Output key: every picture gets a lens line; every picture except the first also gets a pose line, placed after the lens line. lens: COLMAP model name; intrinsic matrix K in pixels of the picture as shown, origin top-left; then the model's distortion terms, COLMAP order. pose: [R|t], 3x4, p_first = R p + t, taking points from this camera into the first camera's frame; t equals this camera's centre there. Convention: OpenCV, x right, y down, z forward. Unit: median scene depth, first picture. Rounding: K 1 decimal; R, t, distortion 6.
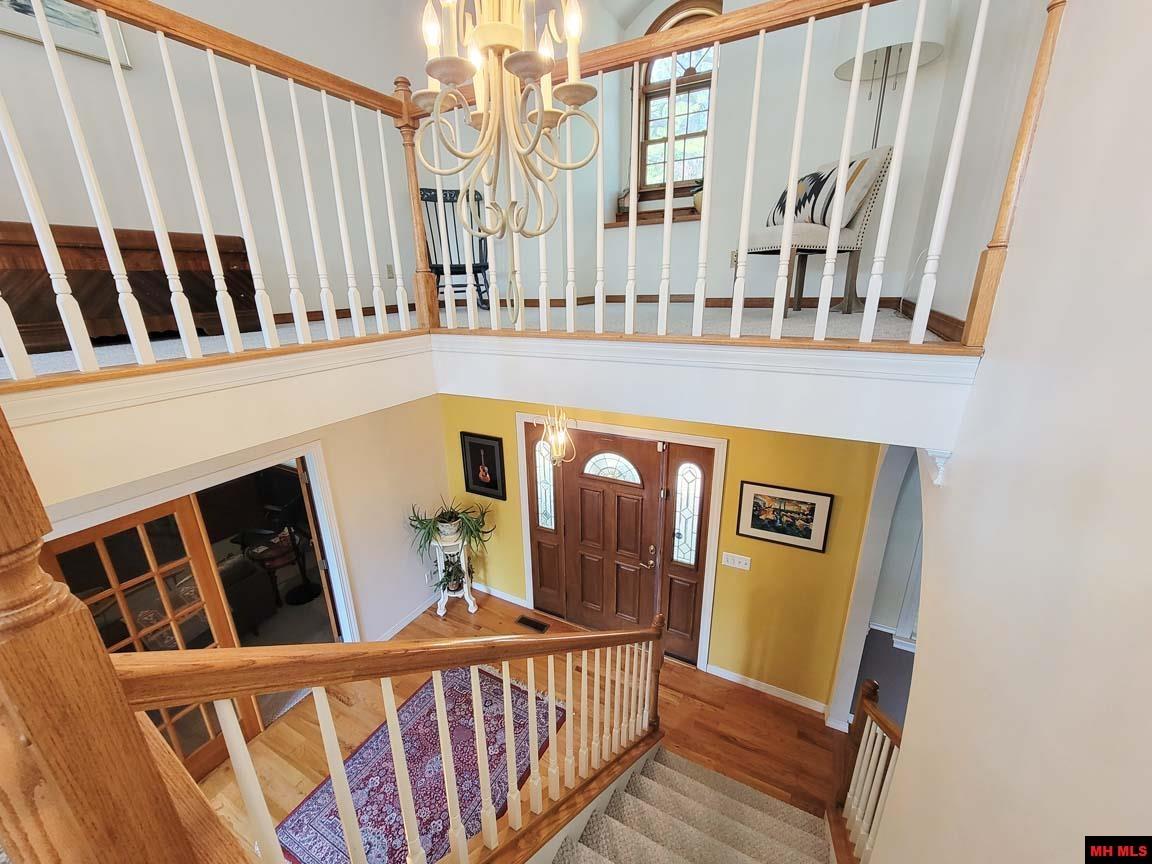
lens RADIAL K [[466.6, 0, 572.8], [0, 466.6, 440.0], [0, 0, 1]] dist [0.000020, 0.000032]
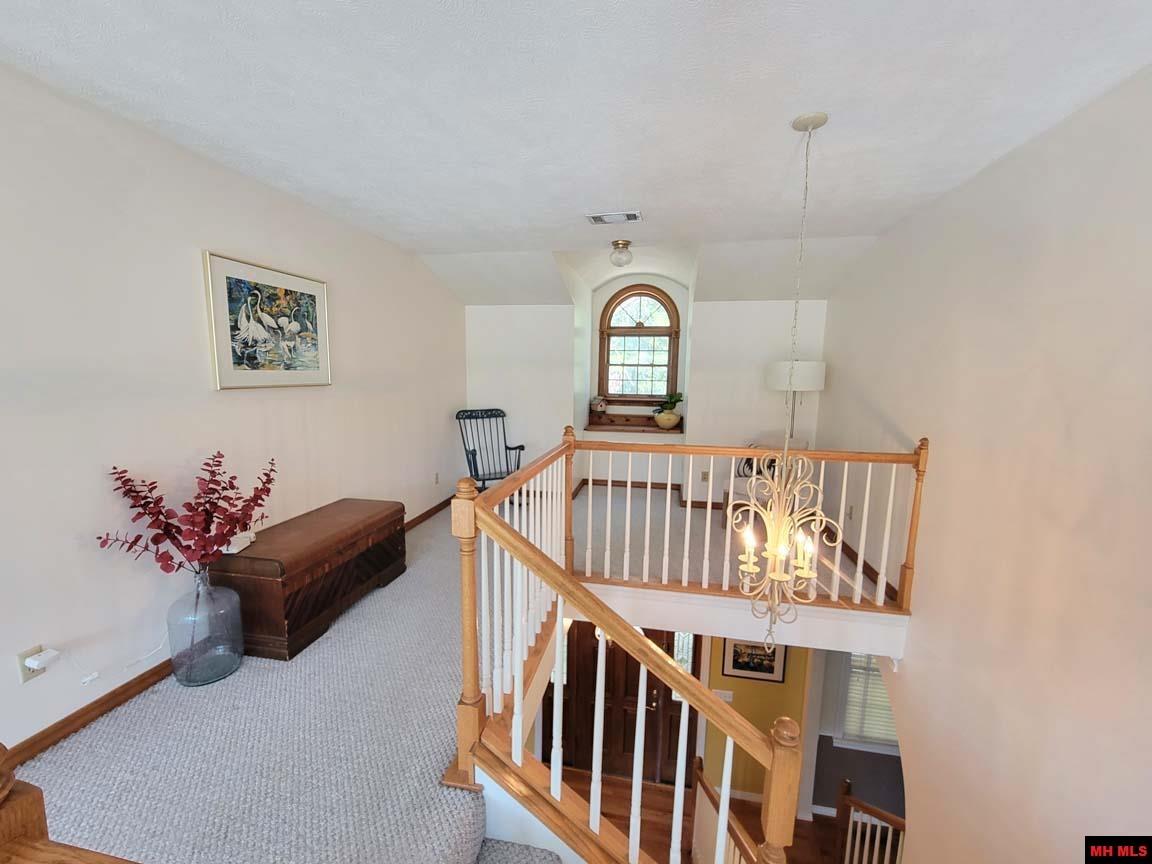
lens RADIAL K [[466.6, 0, 572.8], [0, 466.6, 440.0], [0, 0, 1]] dist [0.000020, 0.000032]
pose [[0.954058, -0.002423, 0.299612, -0.487982], [0.058857, 0.982000, -0.179478, -0.261403], [-0.293784, 0.188867, 0.937027, -0.278850]]
